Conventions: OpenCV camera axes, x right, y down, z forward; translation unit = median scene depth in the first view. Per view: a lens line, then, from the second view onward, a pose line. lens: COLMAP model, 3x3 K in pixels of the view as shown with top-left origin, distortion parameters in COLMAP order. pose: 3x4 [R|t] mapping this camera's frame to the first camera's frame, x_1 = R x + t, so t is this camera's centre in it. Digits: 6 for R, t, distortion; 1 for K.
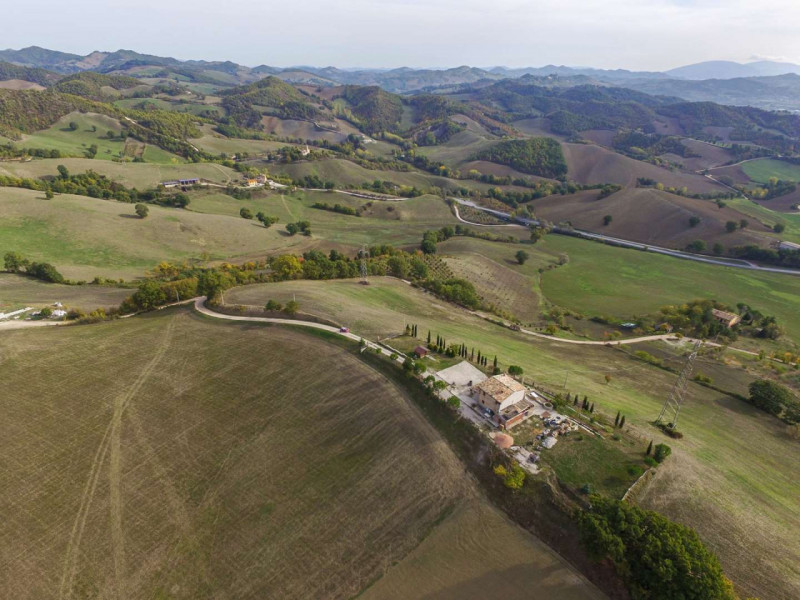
lens RADIAL K [[446.5, 0, 397.5], [0, 446.5, 301.4], [0, 0, 1]] dist [0.129399, -0.082146]
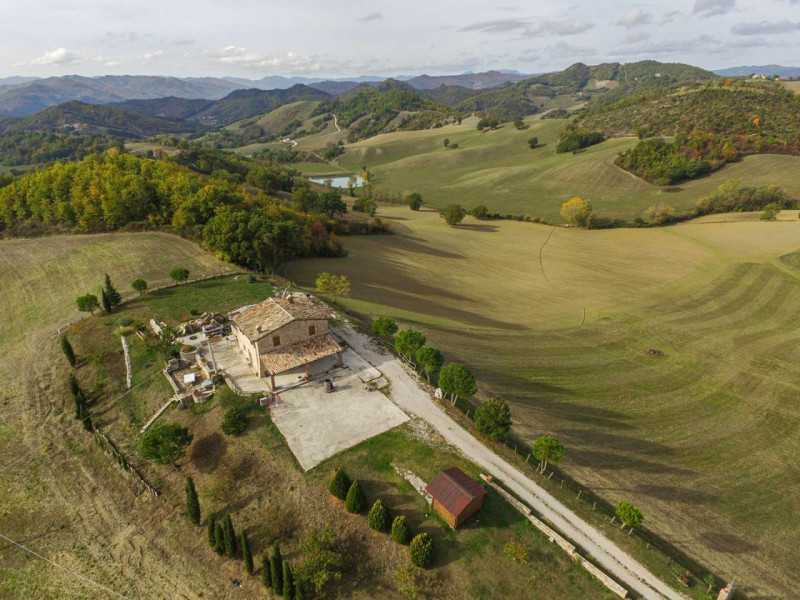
lens RADIAL K [[446.5, 0, 396.0], [0, 446.5, 304.0], [0, 0, 1]] dist [0.129399, -0.082146]
pose [[-0.999835, -0.018125, -0.000753, 0.082359], [-0.011857, 0.621554, 0.783282, -0.150089], [-0.013729, 0.783162, -0.621666, 0.963942]]
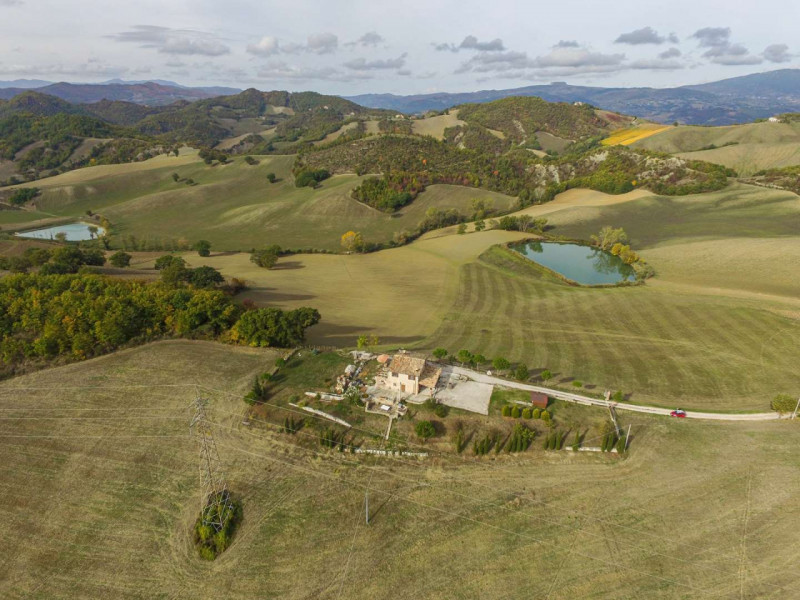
lens RADIAL K [[446.5, 0, 397.2], [0, 446.5, 301.1], [0, 0, 1]] dist [0.129399, -0.082146]
pose [[-0.803887, 0.200462, -0.559983, 0.558758], [-0.295382, 0.682631, 0.668404, -0.381246], [0.516251, 0.702730, -0.489546, 1.010791]]
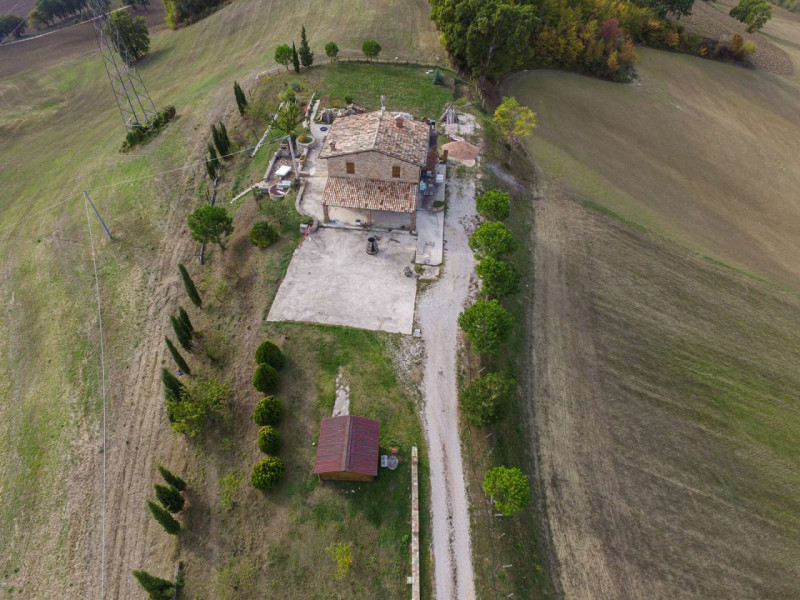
lens RADIAL K [[446.5, 0, 394.9], [0, 446.5, 303.6], [0, 0, 1]] dist [0.129399, -0.082146]
pose [[-0.743017, -0.522402, 0.418357, -0.011398], [0.266319, 0.342690, 0.900909, -0.081727], [-0.614003, 0.780807, -0.115499, 0.856120]]
